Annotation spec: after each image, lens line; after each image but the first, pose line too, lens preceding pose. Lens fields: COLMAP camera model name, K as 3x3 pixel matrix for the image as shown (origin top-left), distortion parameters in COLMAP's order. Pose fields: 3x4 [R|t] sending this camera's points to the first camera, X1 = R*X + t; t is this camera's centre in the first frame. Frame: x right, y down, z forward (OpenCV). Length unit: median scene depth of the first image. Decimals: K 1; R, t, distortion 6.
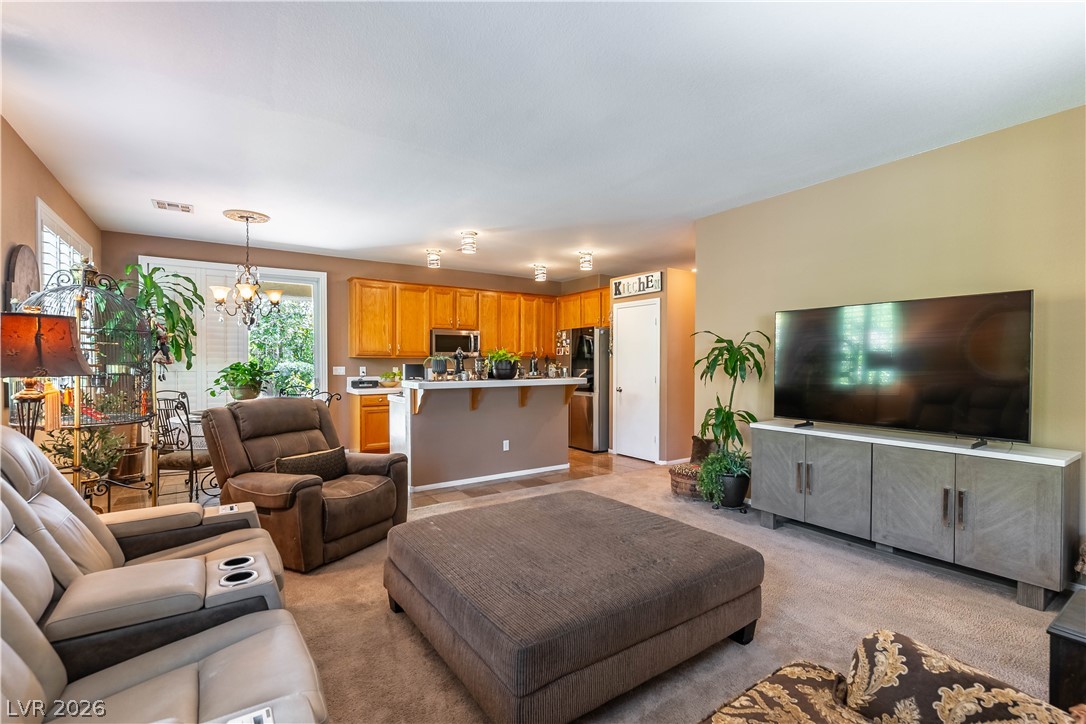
lens RADIAL K [[491.2, 0, 537.2], [0, 491.2, 371.3], [0, 0, 1]] dist [-0.000081, 0.000001]
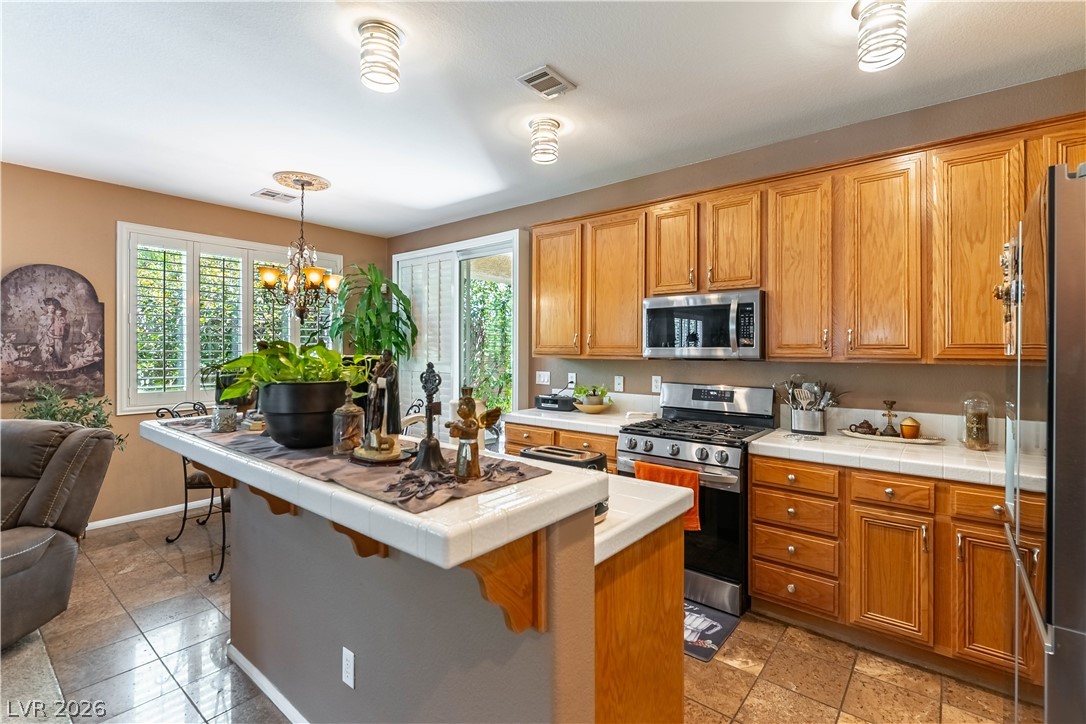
lens RADIAL K [[485.3, 0, 561.4], [0, 485.3, 352.5], [0, 0, 1]] dist [-0.001503, 0.000031]
pose [[0.319344, 0.004413, -0.947629, 0.203409], [-0.023050, 0.999729, -0.003112, -0.033000], [0.947359, 0.022836, 0.319359, 0.821607]]
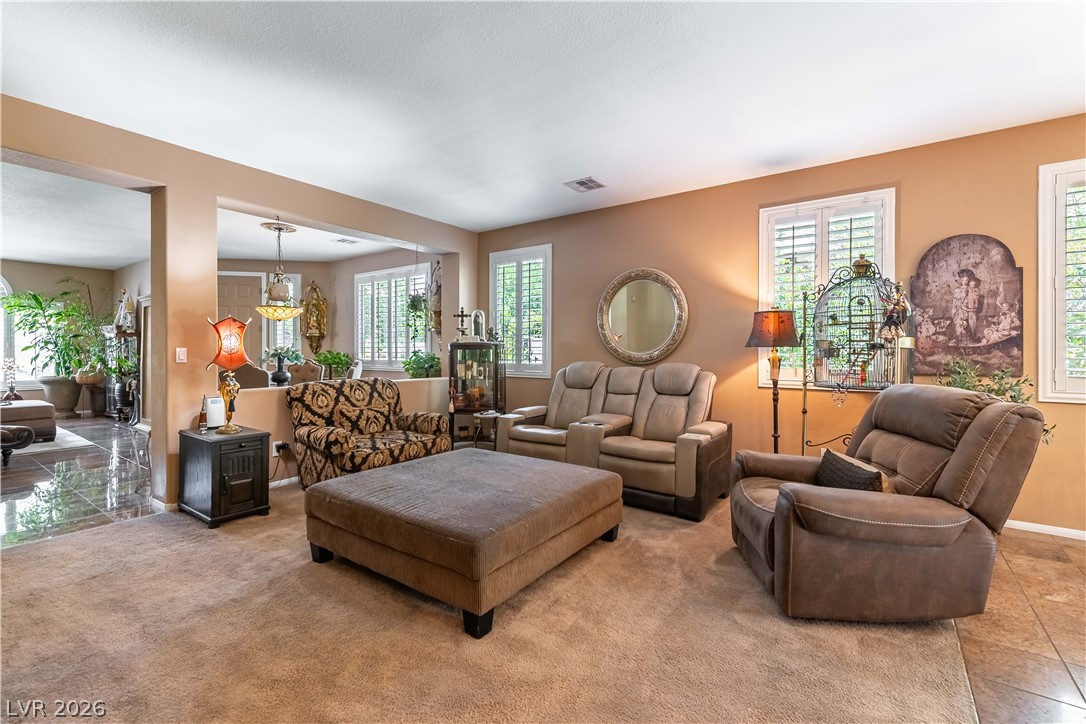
lens RADIAL K [[477.7, 0, 538.7], [0, 477.7, 345.9], [0, 0, 1]] dist [0.001320, 0.000395]
pose [[-0.936698, -0.001342, -0.350136, 0.111449], [-0.007941, 0.999817, 0.017413, -0.005211], [0.350048, 0.019091, -0.936537, 0.772565]]
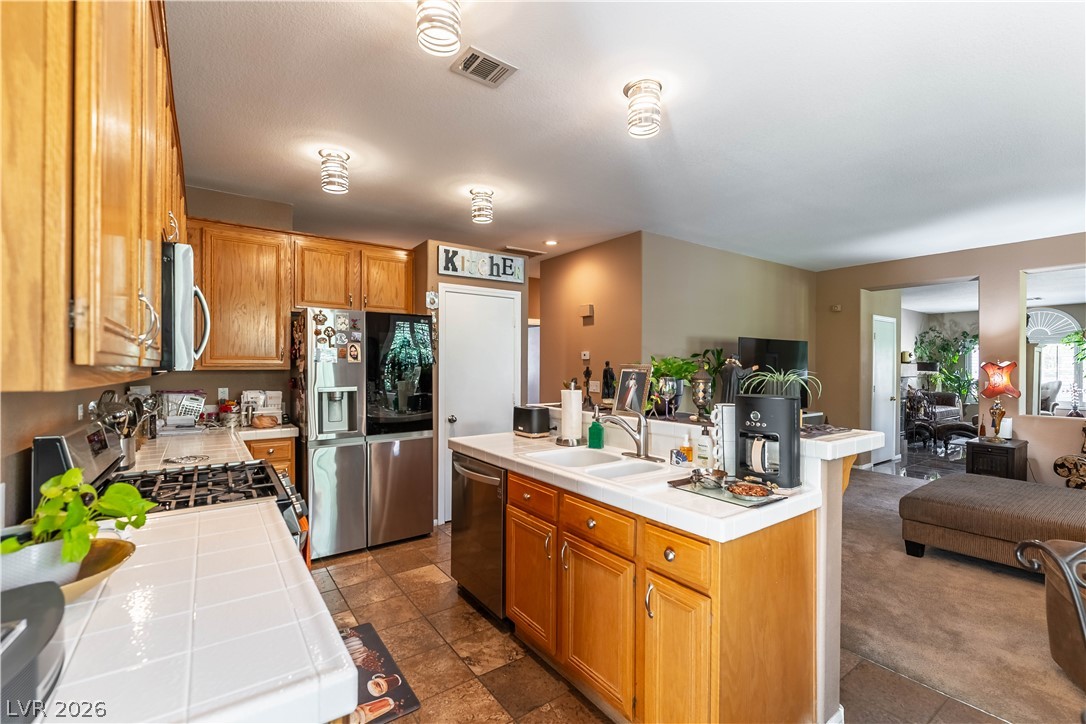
lens RADIAL K [[470.6, 0, 543.0], [0, 470.6, 362.0], [0, 0, 1]] dist [-0.001419, -0.000498]
pose [[-0.035801, 0.005324, 0.999345, -0.442295], [0.017985, 0.999827, -0.004682, -0.031723], [-0.999197, 0.017805, -0.035890, 0.893432]]
